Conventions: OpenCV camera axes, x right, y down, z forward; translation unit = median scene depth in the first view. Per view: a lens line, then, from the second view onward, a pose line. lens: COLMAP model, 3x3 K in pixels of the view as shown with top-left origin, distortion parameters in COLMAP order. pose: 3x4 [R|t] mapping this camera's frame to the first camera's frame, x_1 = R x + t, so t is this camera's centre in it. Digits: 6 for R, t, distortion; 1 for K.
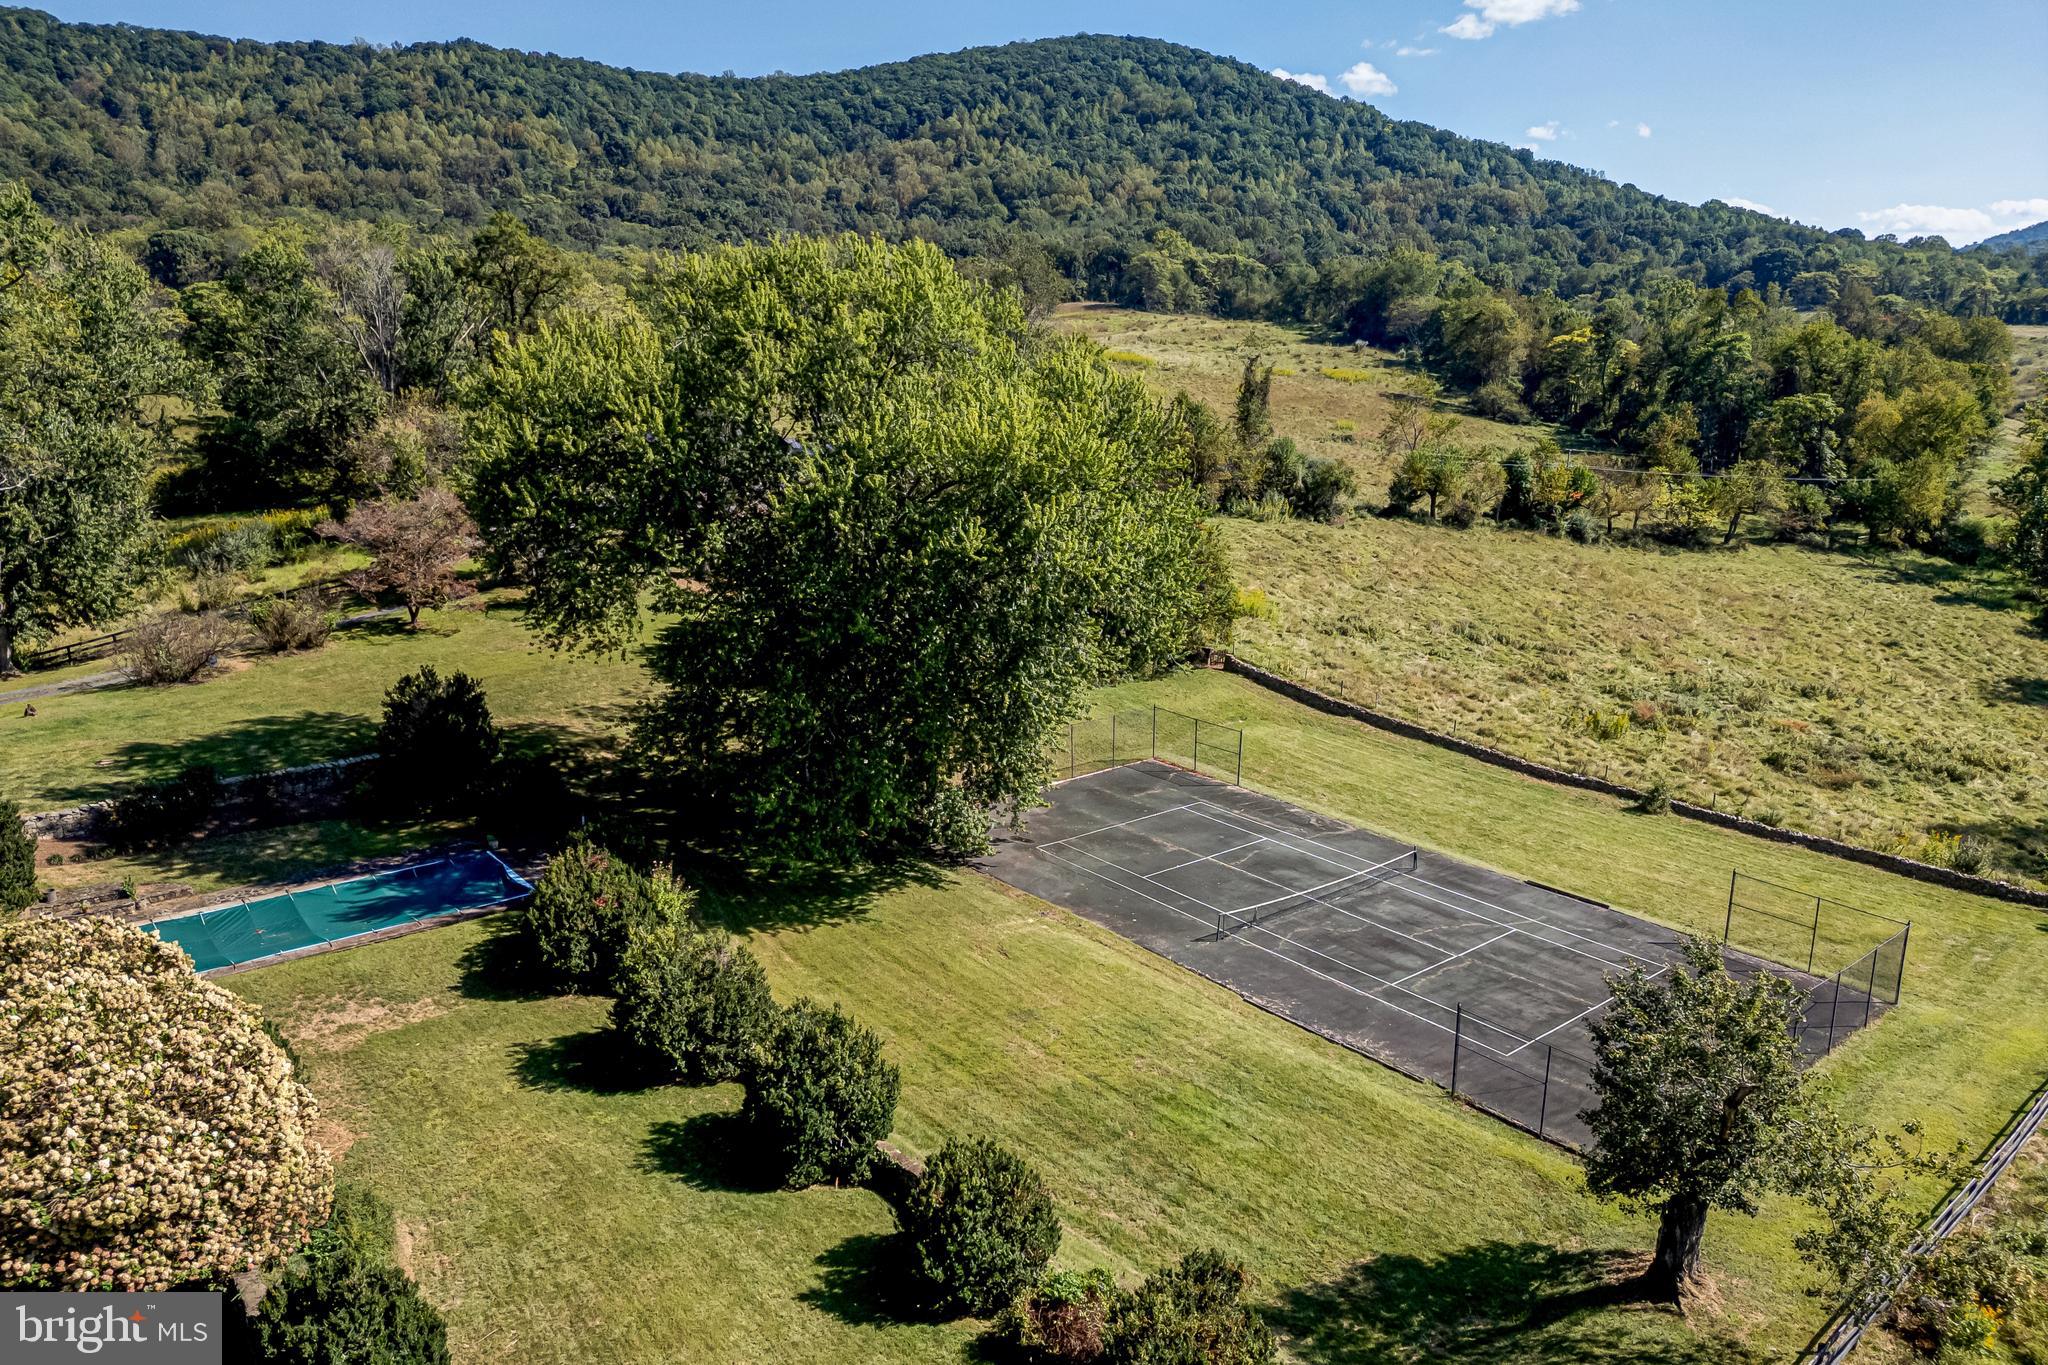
lens RADIAL K [[1497.6, 0, 1029.8], [0, 1497.6, 682.1], [0, 0, 1]] dist [0.048581, -0.027247]
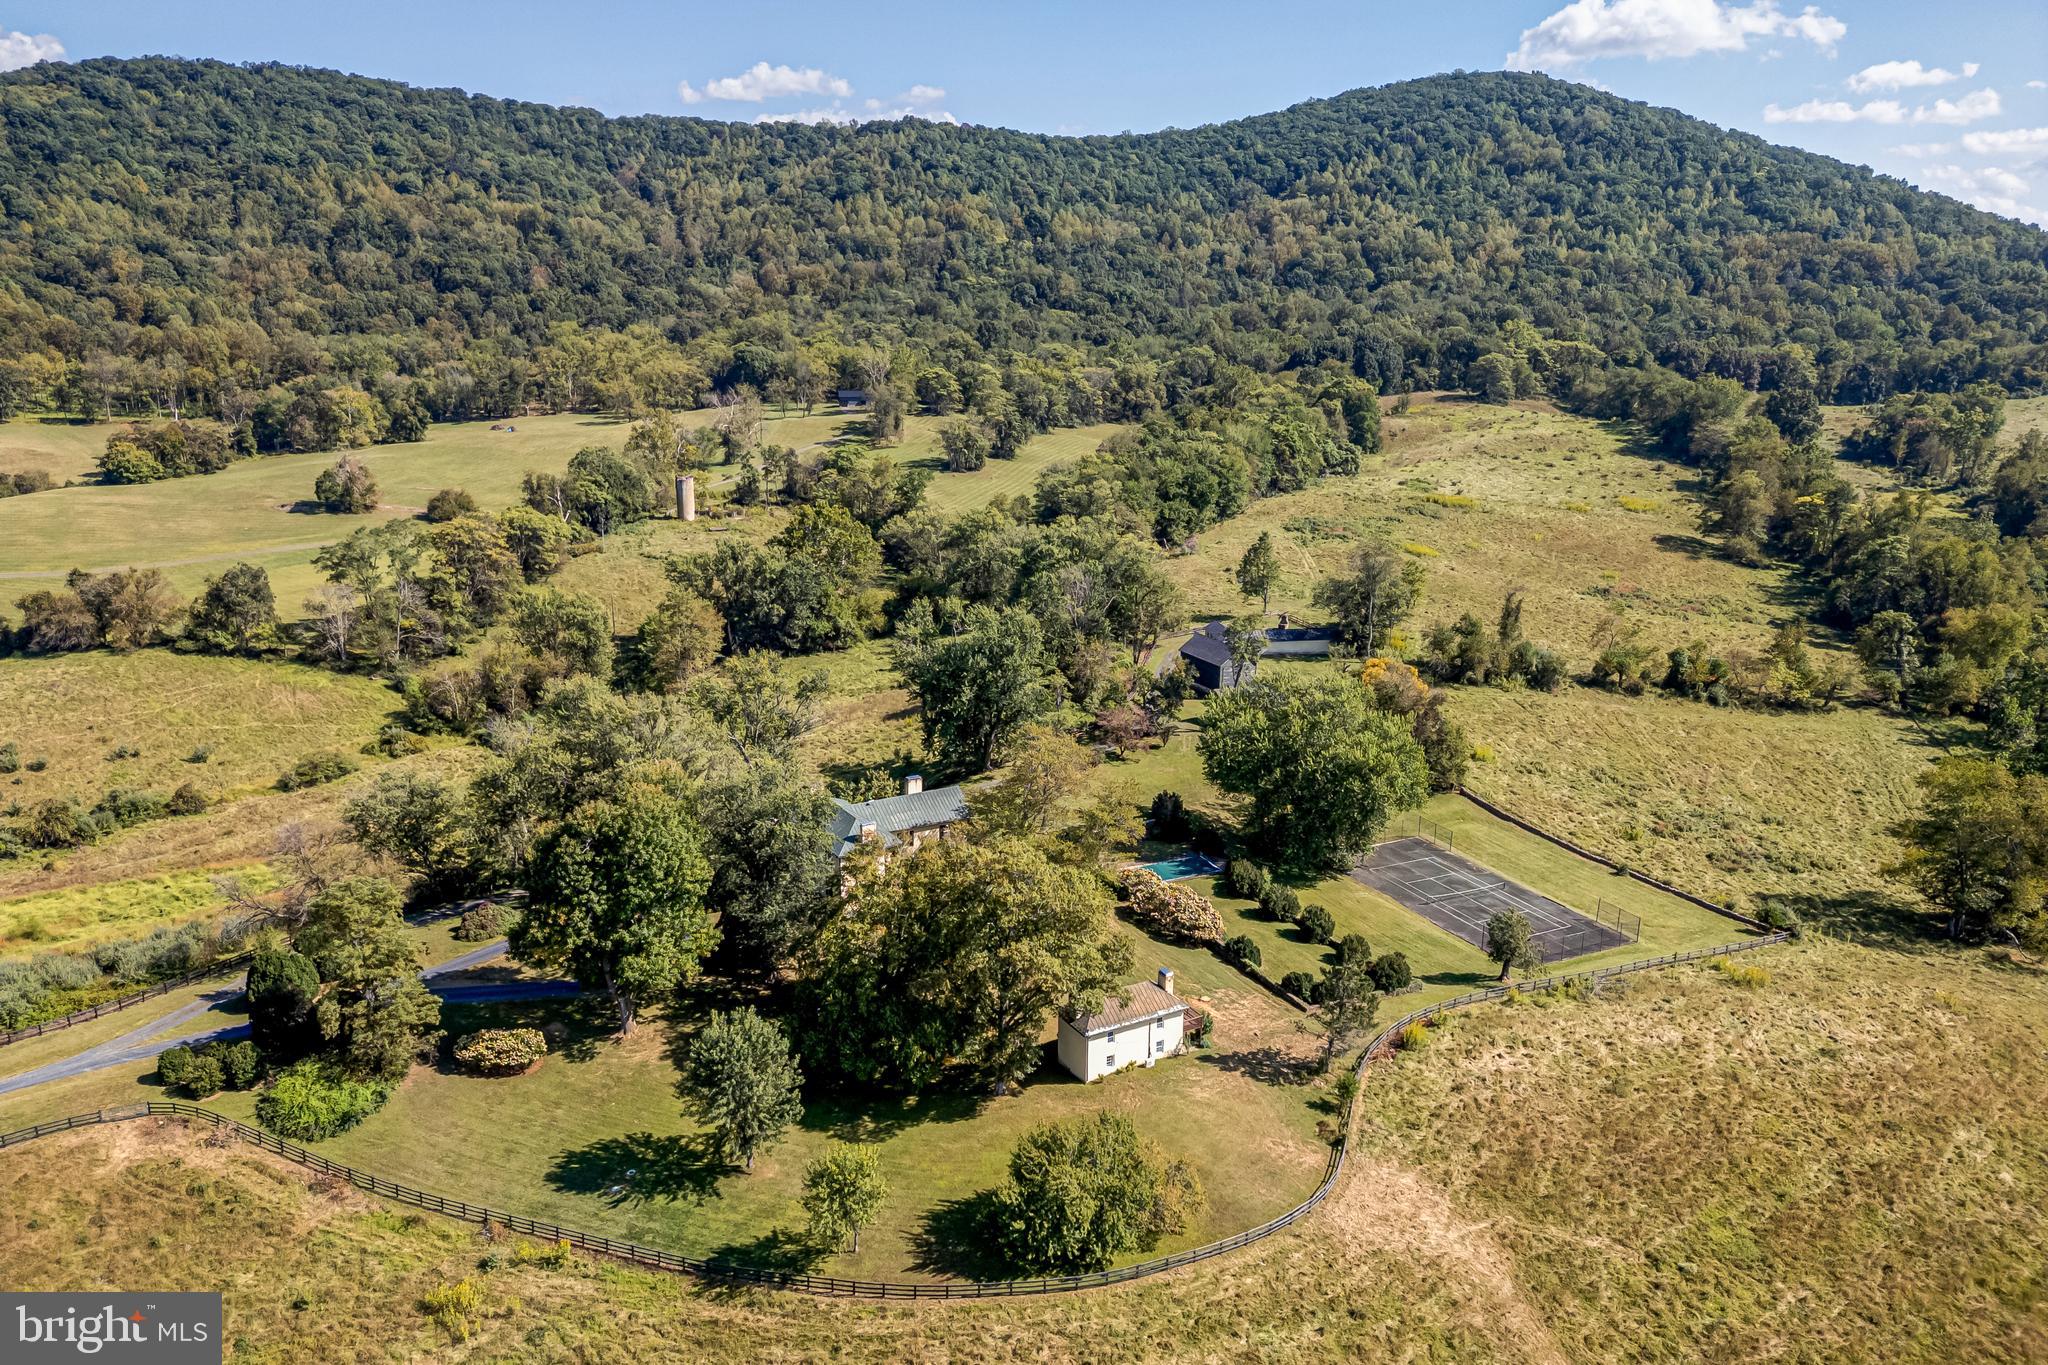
lens RADIAL K [[1497.6, 0, 1030.6], [0, 1497.6, 672.4], [0, 0, 1]] dist [0.048581, -0.027247]
pose [[0.974128, 0.058997, -0.218162, -0.001602], [-0.057317, 0.998257, 0.014028, -0.019372], [0.218609, -0.001160, 0.975812, -0.140452]]
